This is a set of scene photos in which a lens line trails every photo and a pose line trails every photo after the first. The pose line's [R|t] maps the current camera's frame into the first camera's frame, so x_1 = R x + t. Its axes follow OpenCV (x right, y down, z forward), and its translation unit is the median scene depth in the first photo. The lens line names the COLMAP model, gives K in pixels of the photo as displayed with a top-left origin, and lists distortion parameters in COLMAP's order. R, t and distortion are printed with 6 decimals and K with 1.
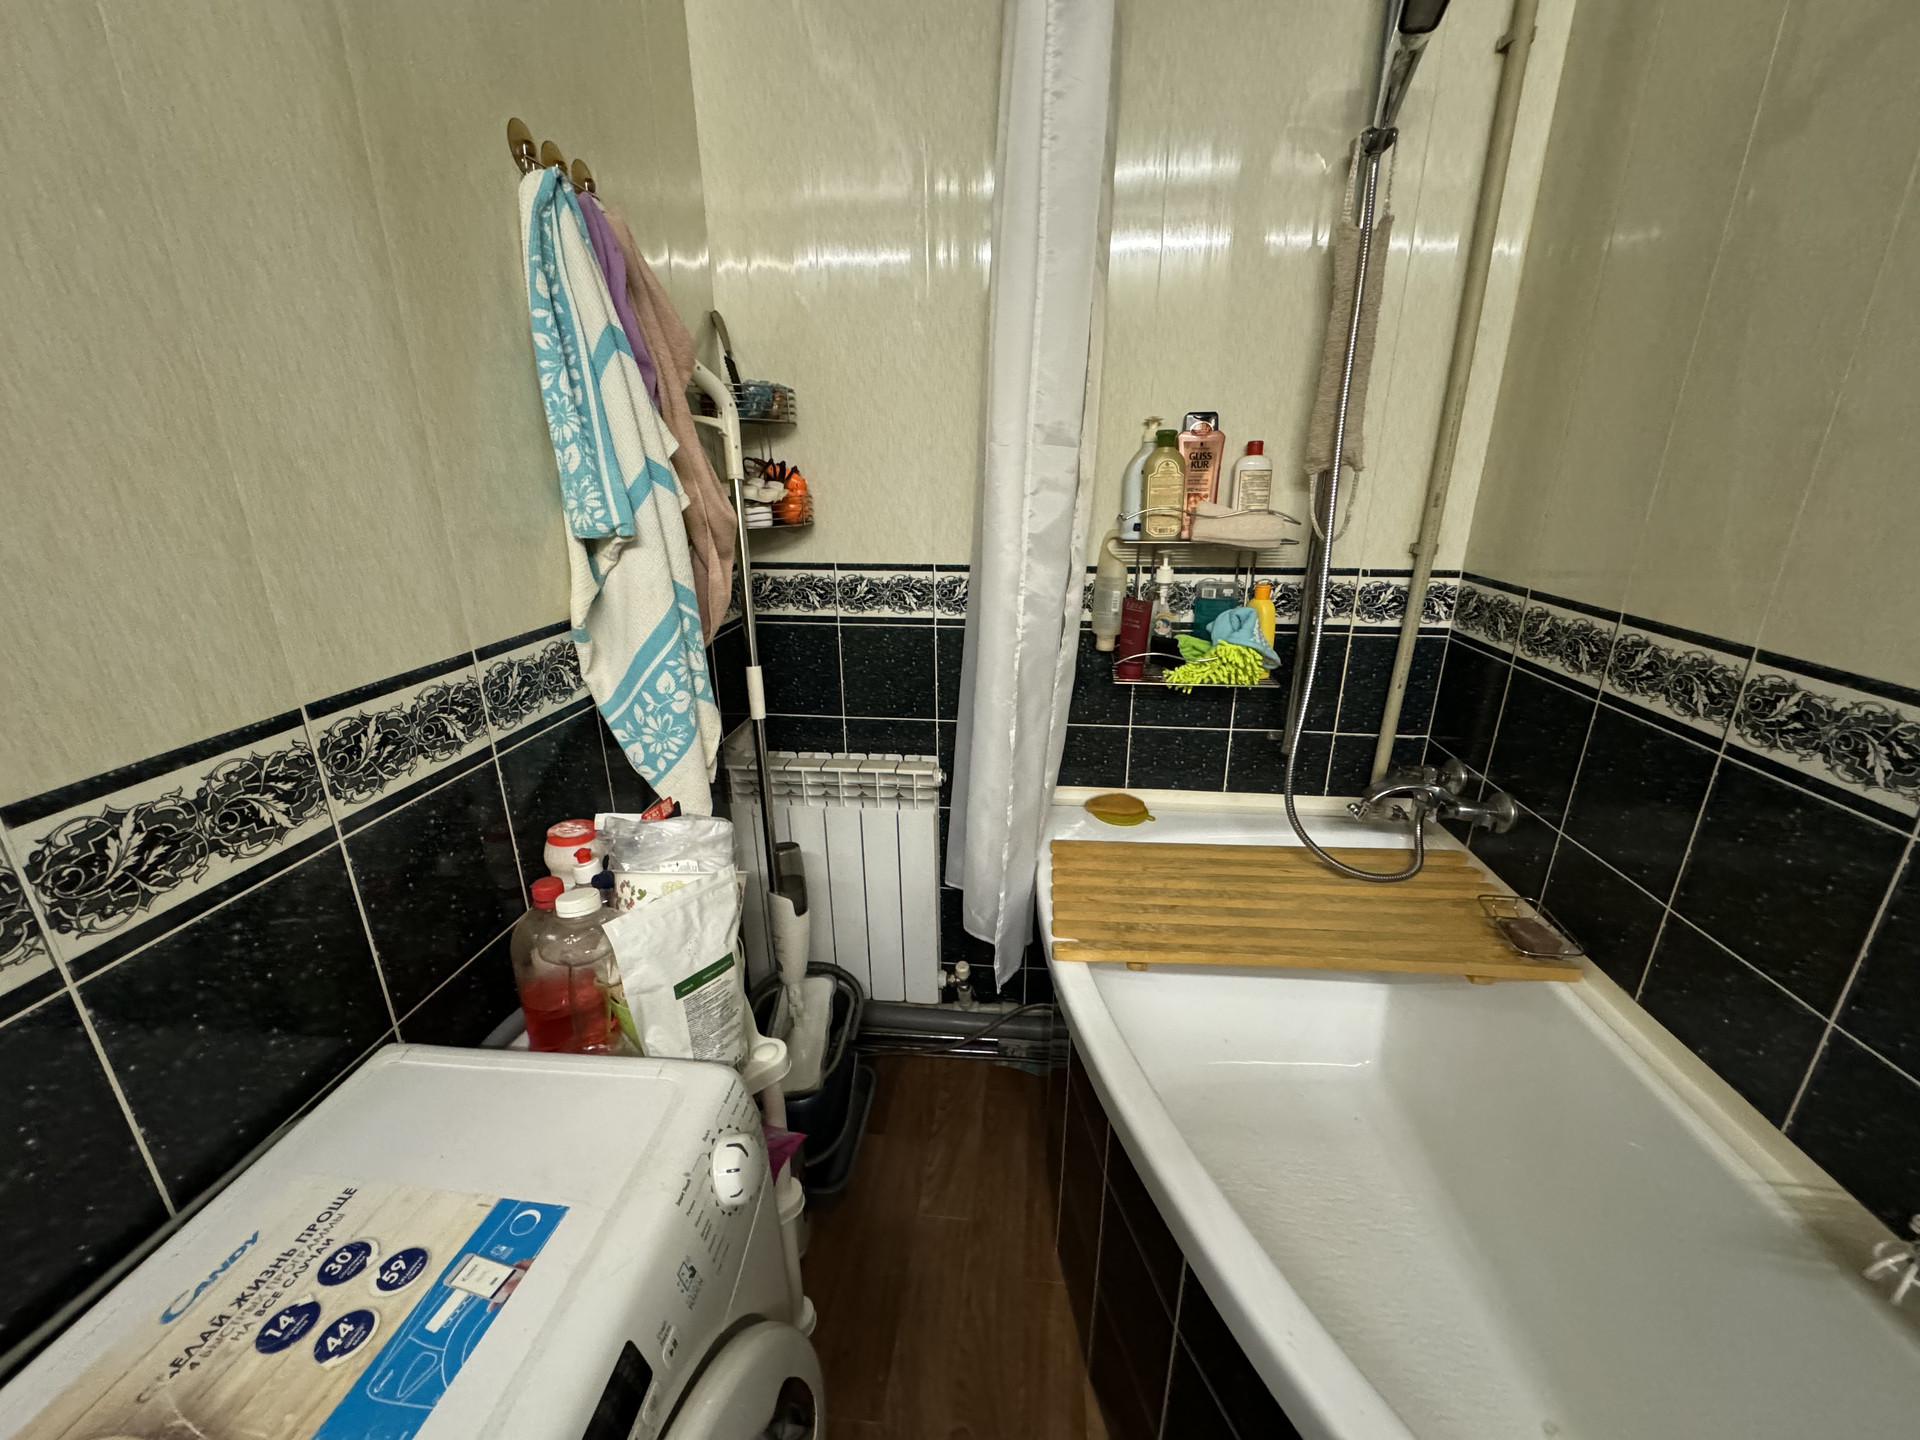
lens RADIAL K [[760.0, 0, 961.7], [0, 760.0, 718.5], [0, 0, 1]] dist [0.001413, -0.000064]
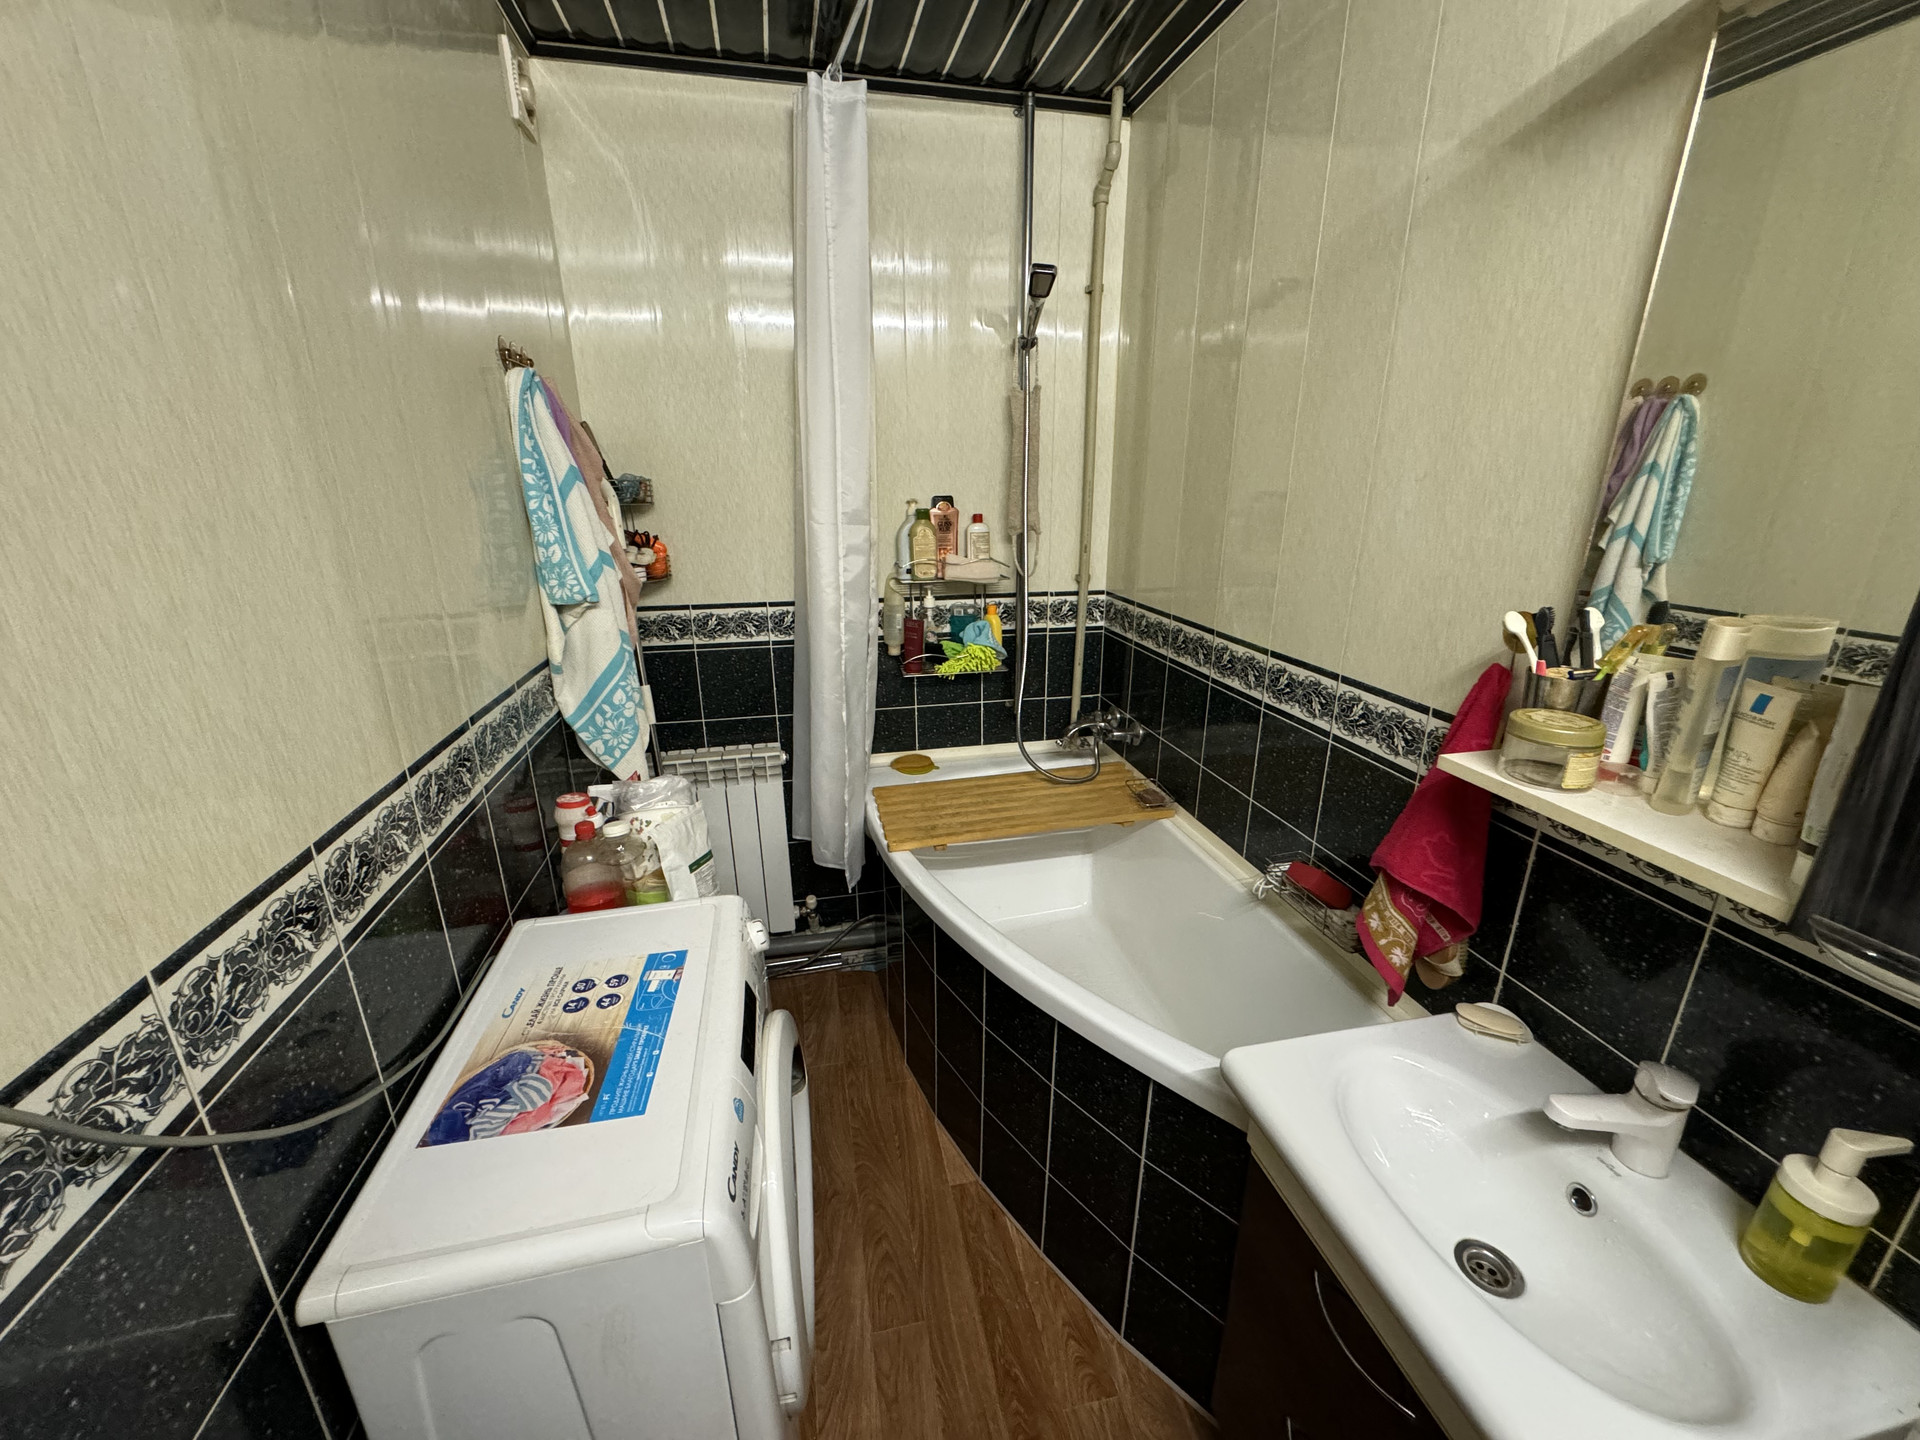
lens RADIAL K [[760.0, 0, 958.5], [0, 760.0, 720.7], [0, 0, 1]] dist [0.001413, -0.000064]
pose [[0.949461, -0.098019, 0.298187, -0.156874], [0.101139, 0.994860, 0.004989, 0.044485], [-0.297144, 0.025421, 0.954494, -0.465636]]
